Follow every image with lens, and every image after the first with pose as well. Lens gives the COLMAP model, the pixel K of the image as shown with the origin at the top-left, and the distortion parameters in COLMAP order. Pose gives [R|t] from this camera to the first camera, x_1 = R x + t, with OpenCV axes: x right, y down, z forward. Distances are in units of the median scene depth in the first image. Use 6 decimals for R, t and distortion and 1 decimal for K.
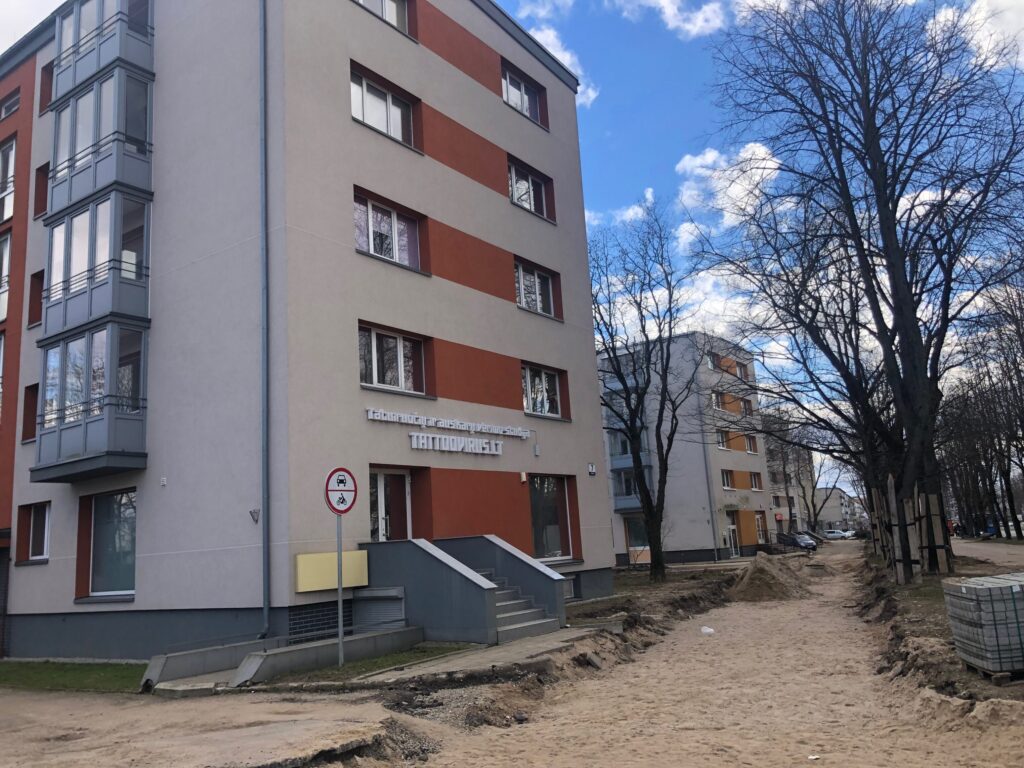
lens RADIAL K [[839.4, 0, 514.9], [0, 839.4, 380.7], [0, 0, 1]] dist [0.042238, -0.035183]
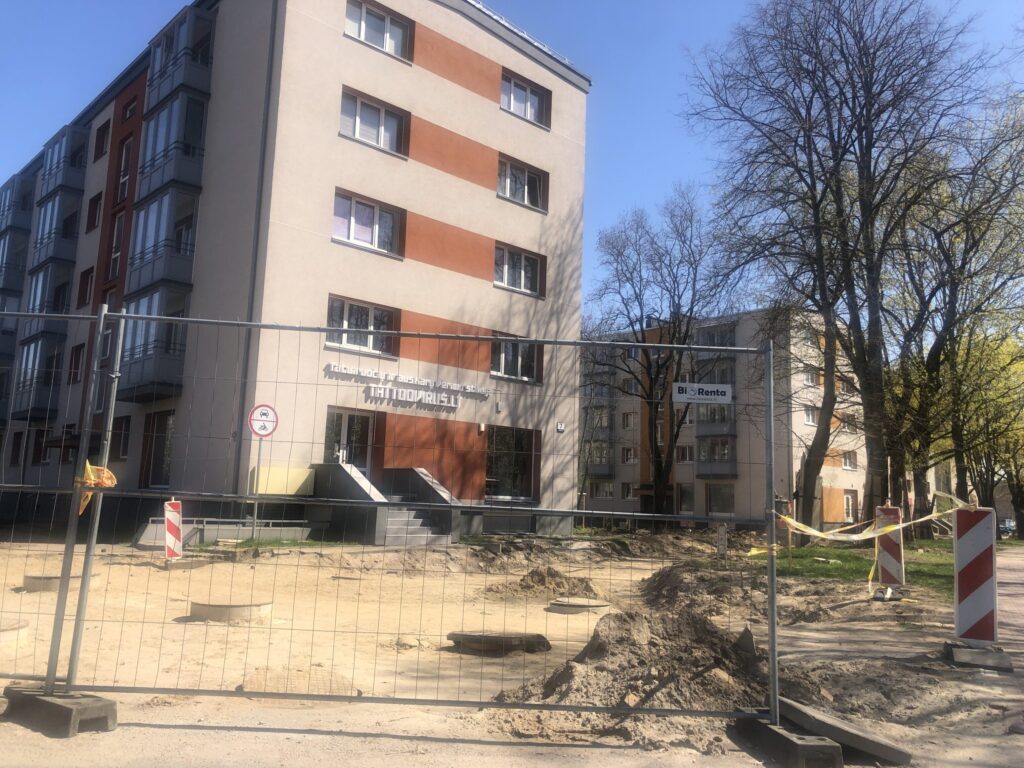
lens RADIAL K [[839.4, 0, 514.9], [0, 839.4, 380.7], [0, 0, 1]] dist [0.042238, -0.035183]
pose [[0.973817, 0.069378, -0.216487, 0.349556], [-0.058431, 0.996687, 0.056572, -0.026625], [0.219695, -0.042442, 0.974645, -0.183009]]
